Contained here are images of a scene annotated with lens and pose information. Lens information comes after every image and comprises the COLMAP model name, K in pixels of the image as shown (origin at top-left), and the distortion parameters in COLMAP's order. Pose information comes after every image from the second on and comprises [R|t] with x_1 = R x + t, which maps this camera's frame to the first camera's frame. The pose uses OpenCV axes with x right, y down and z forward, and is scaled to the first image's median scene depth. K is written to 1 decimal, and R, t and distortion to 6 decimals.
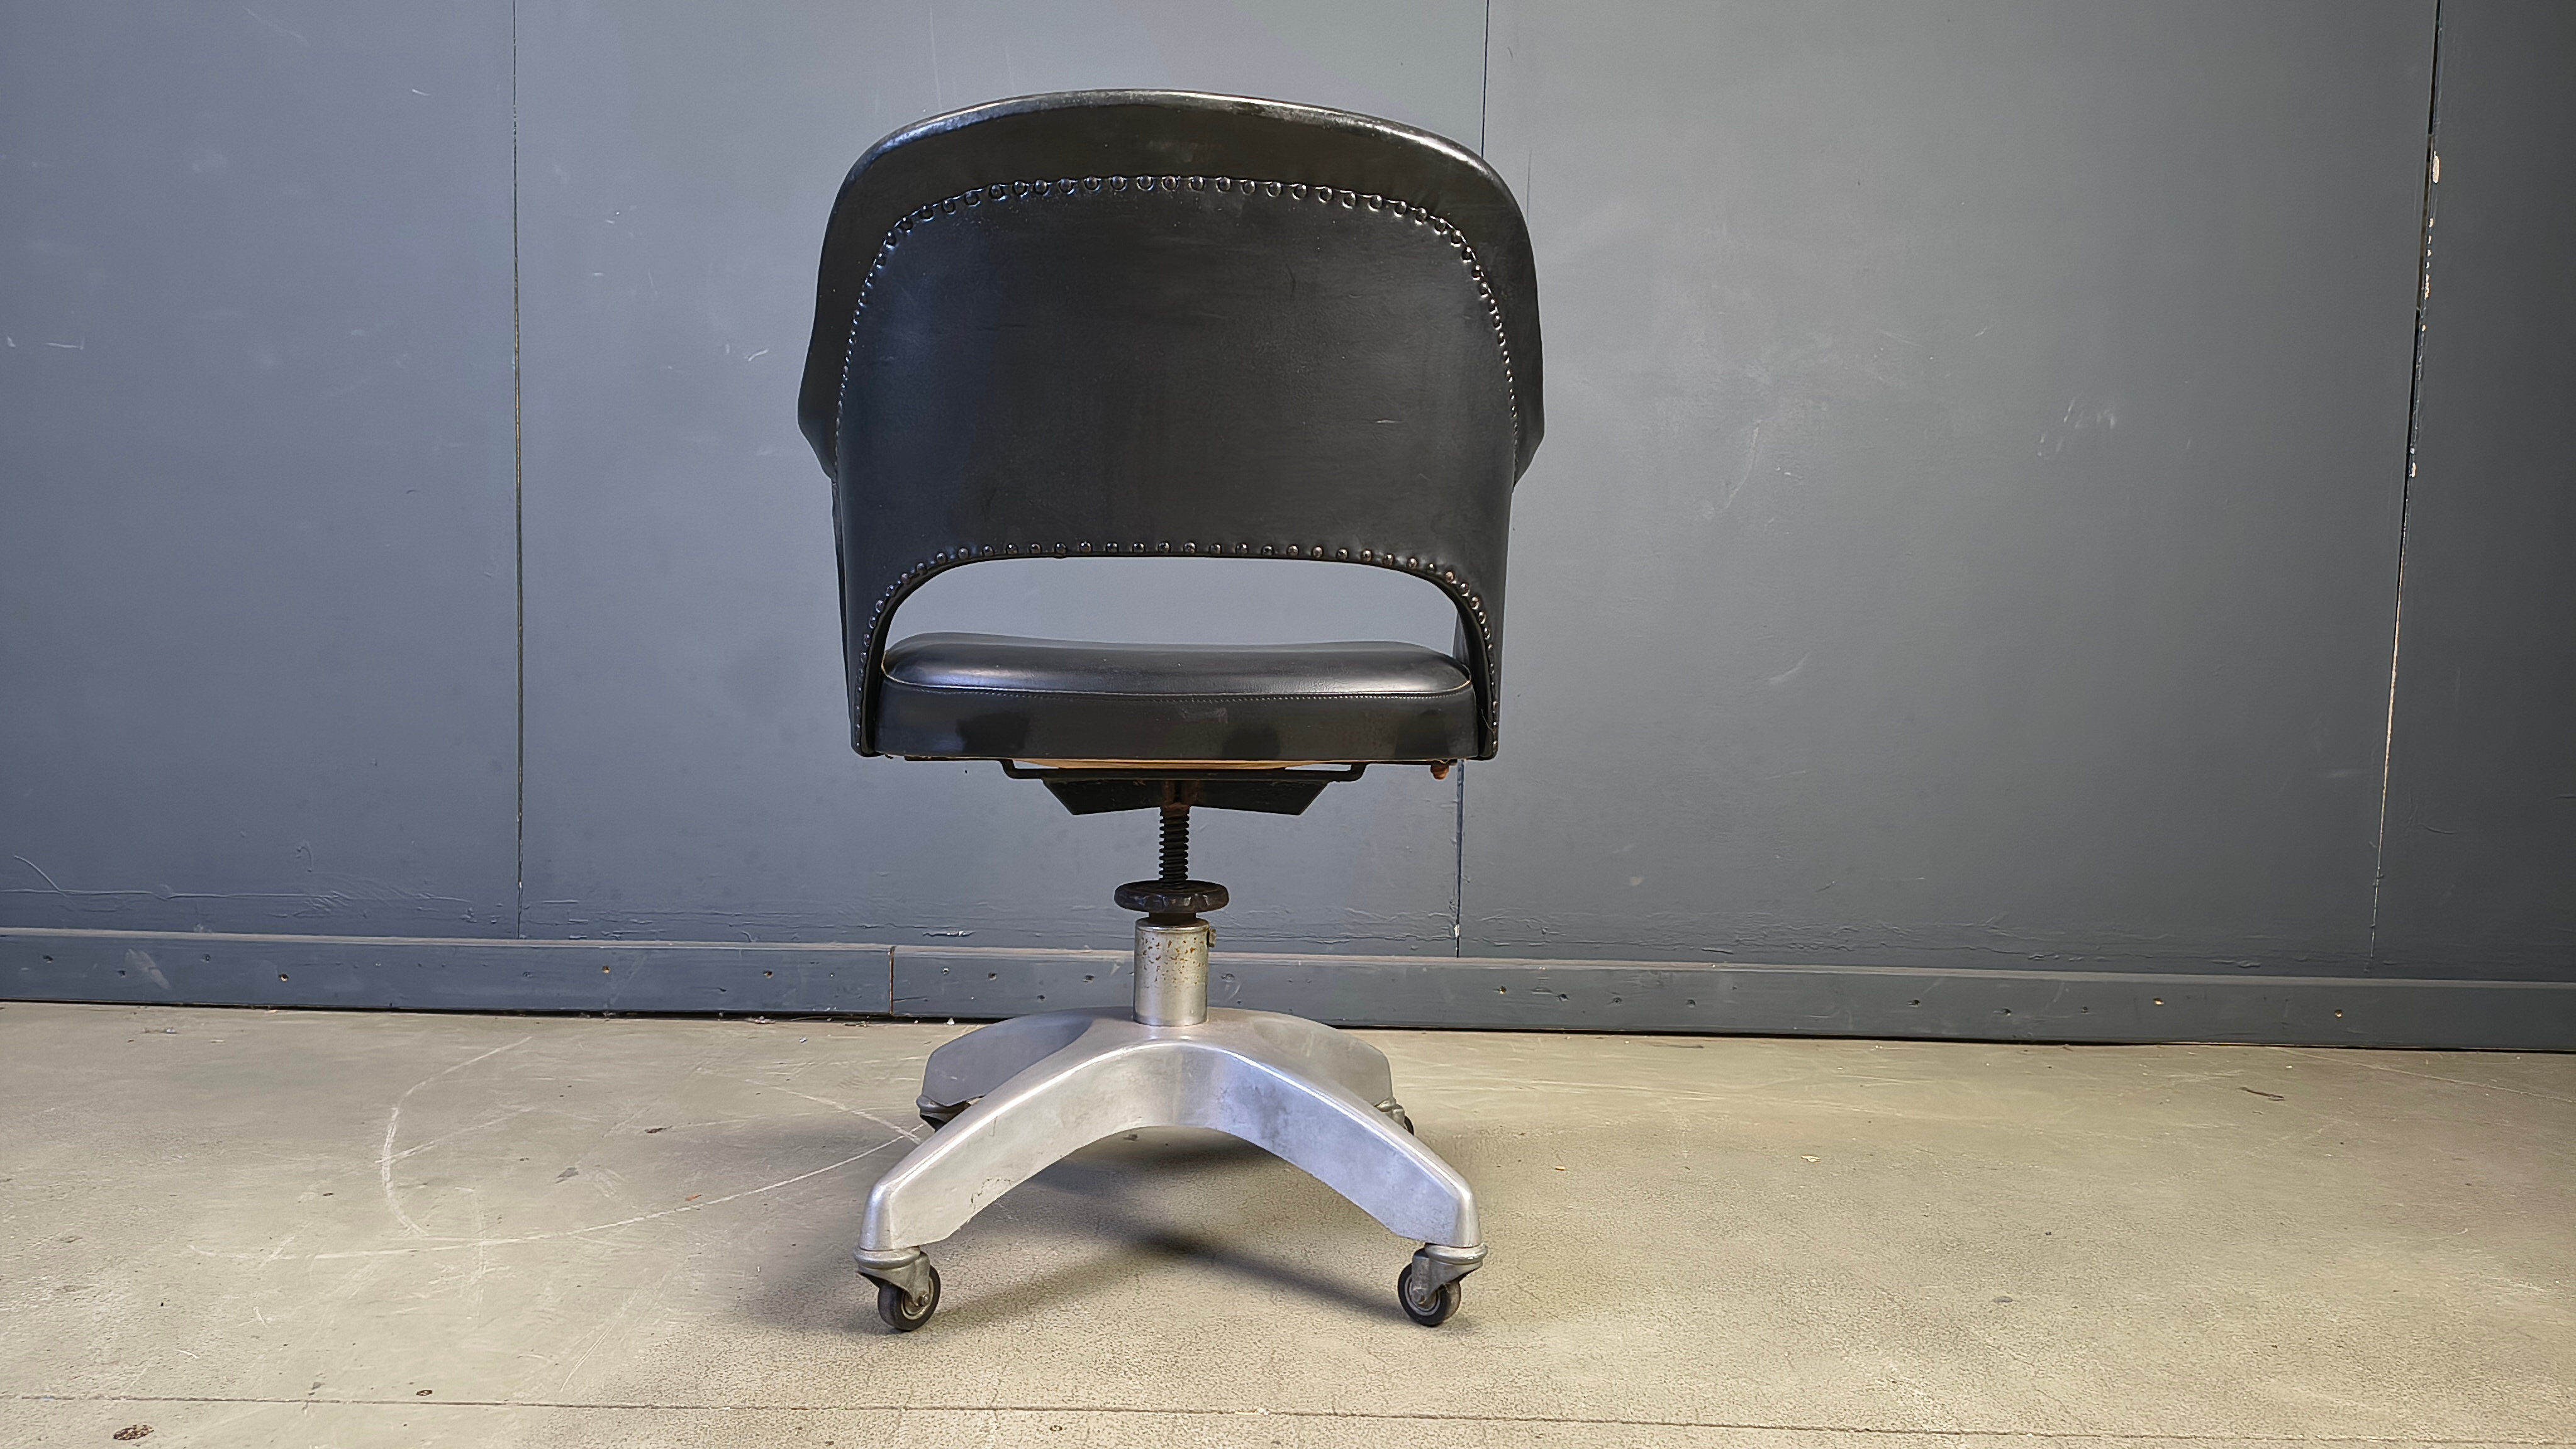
lens RADIAL K [[1820.8, 0, 1288.0], [0, 1820.8, 724.5], [0, 0, 1]] dist [0.061068, -0.089820]
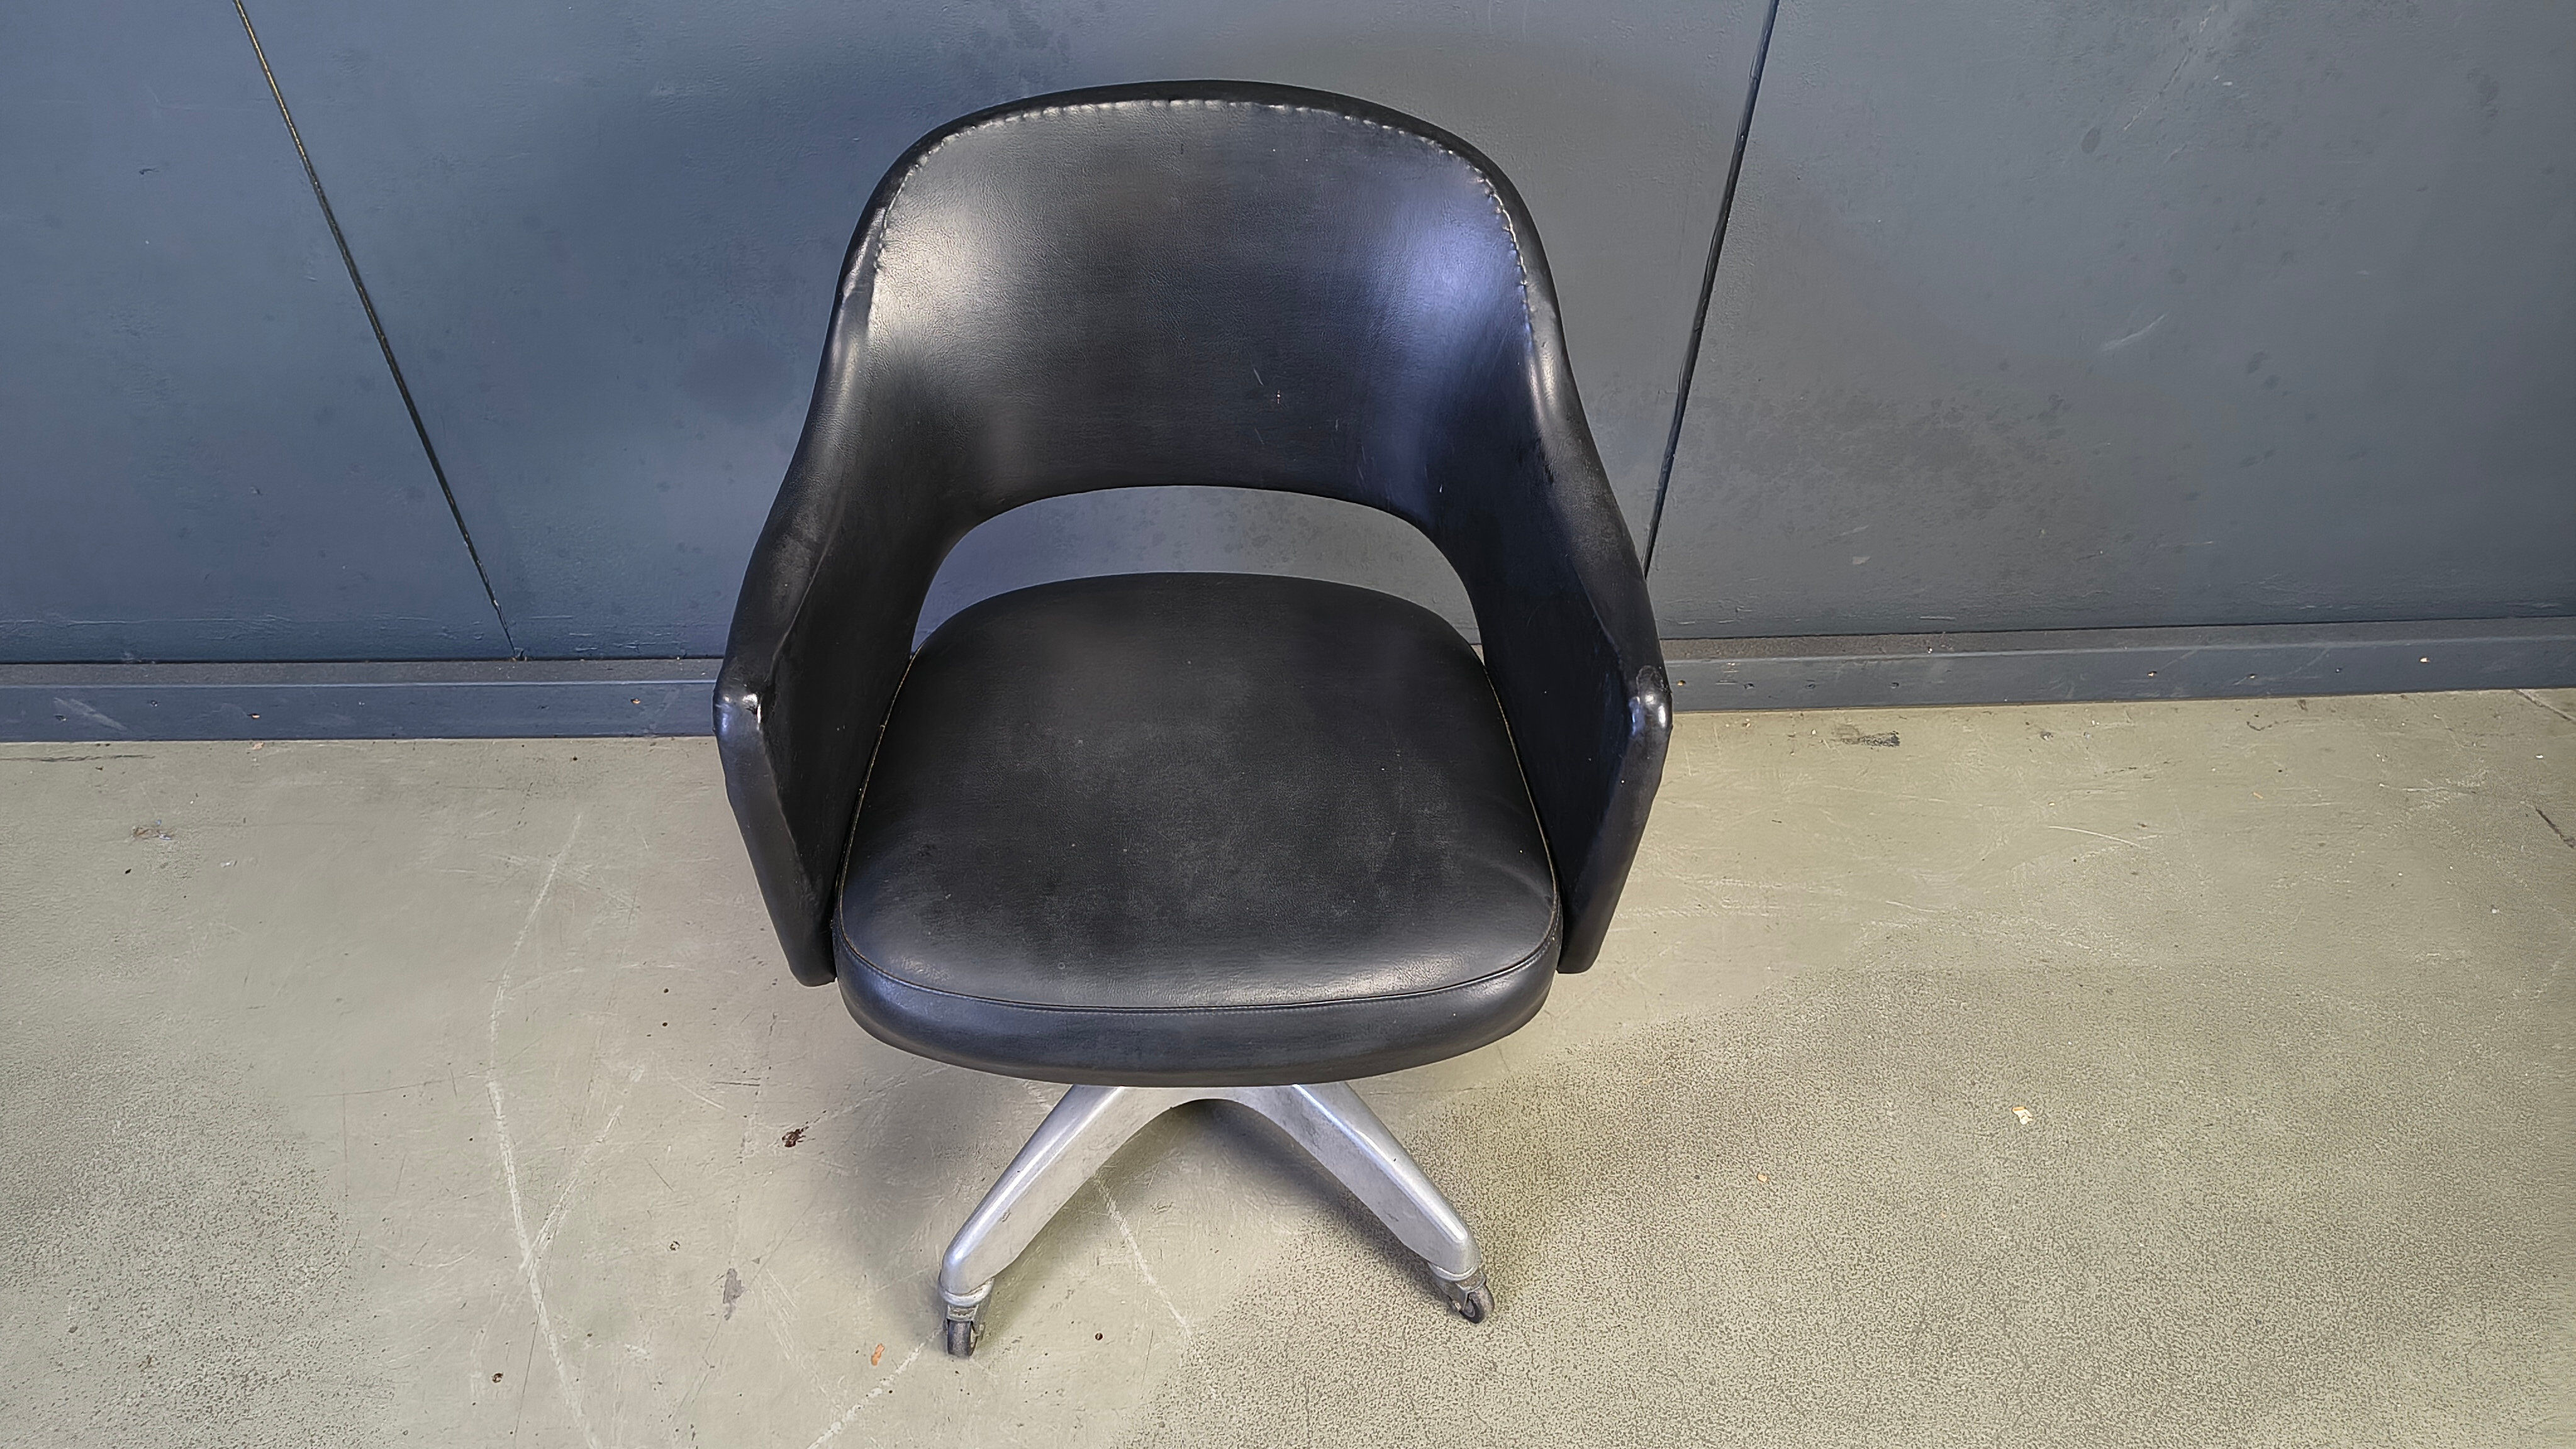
lens RADIAL K [[1813.1, 0, 1306.0], [0, 1813.1, 756.1], [0, 0, 1]] dist [0.062532, -0.093771]
pose [[0.999624, -0.019755, 0.019020, -0.078186], [0.000295, 0.701272, 0.712894, -0.450078], [-0.027422, -0.712620, 0.701014, 0.381490]]
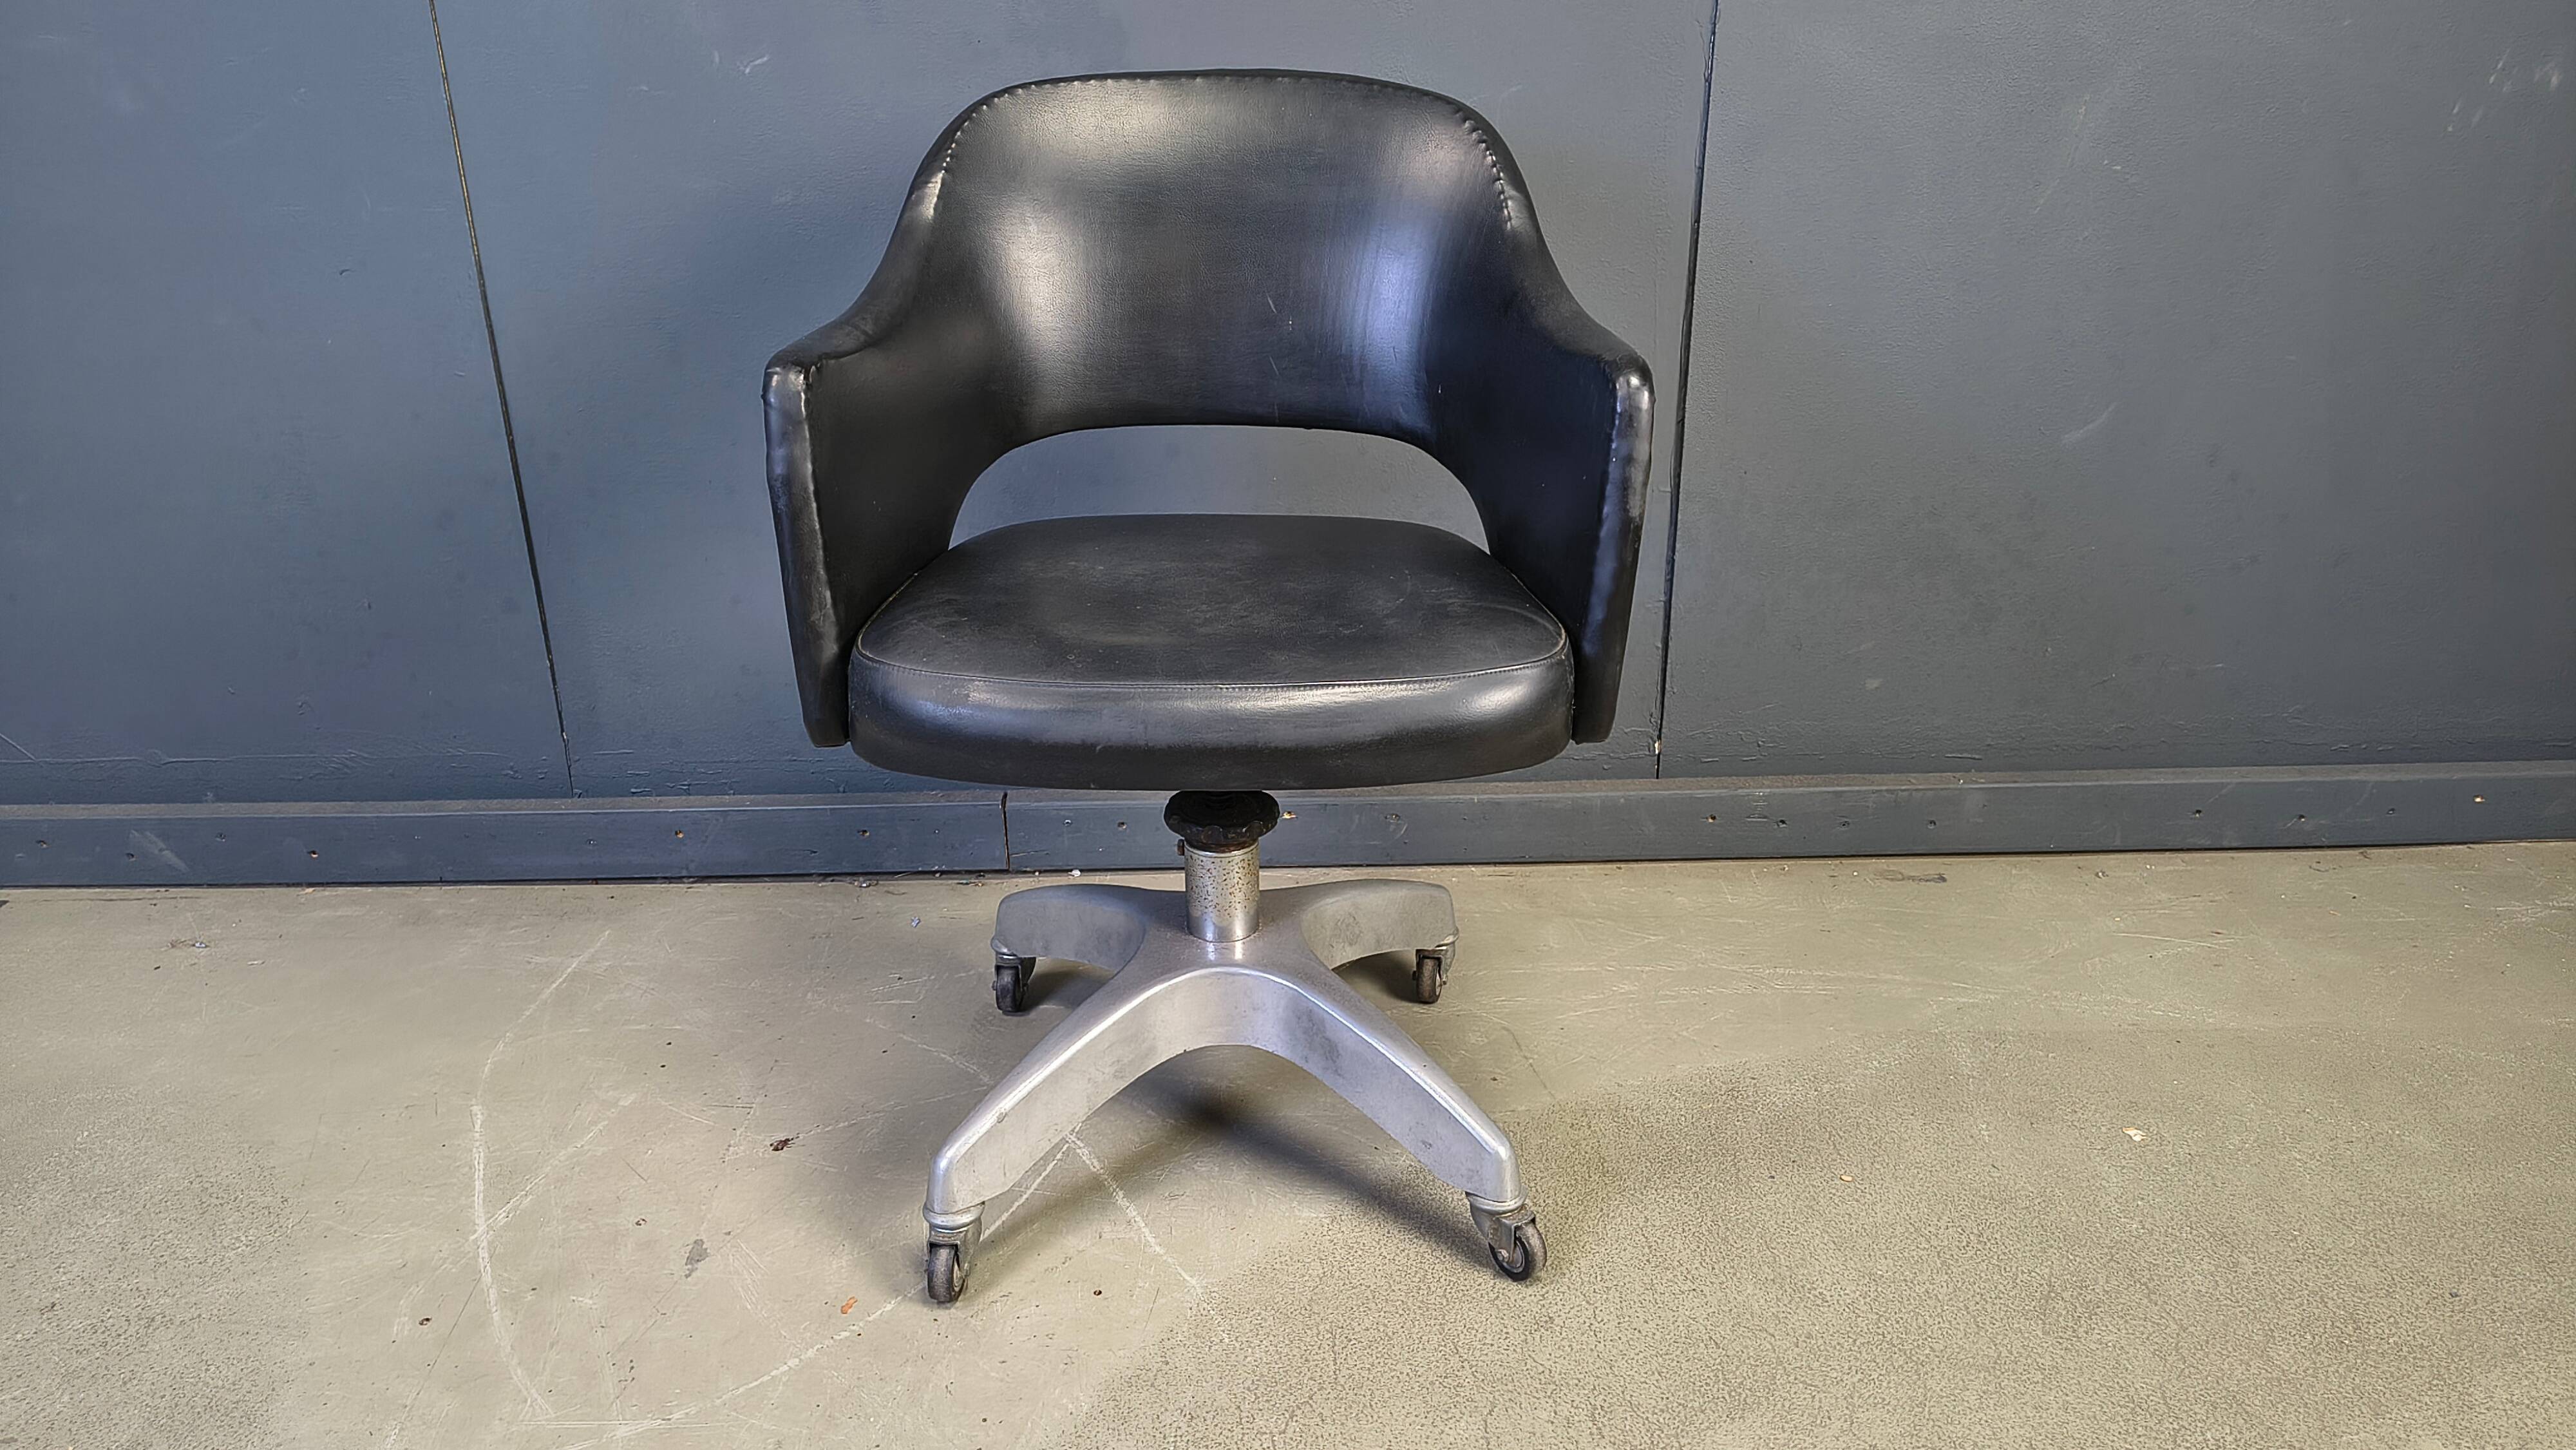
lens RADIAL K [[1819.0, 0, 1267.2], [0, 1819.0, 735.4], [0, 0, 1]] dist [0.054741, -0.078570]
pose [[0.999201, -0.031883, -0.024120, -0.070731], [0.038030, 0.944095, 0.327472, -0.183342], [0.012331, -0.328127, 0.944553, 0.200707]]
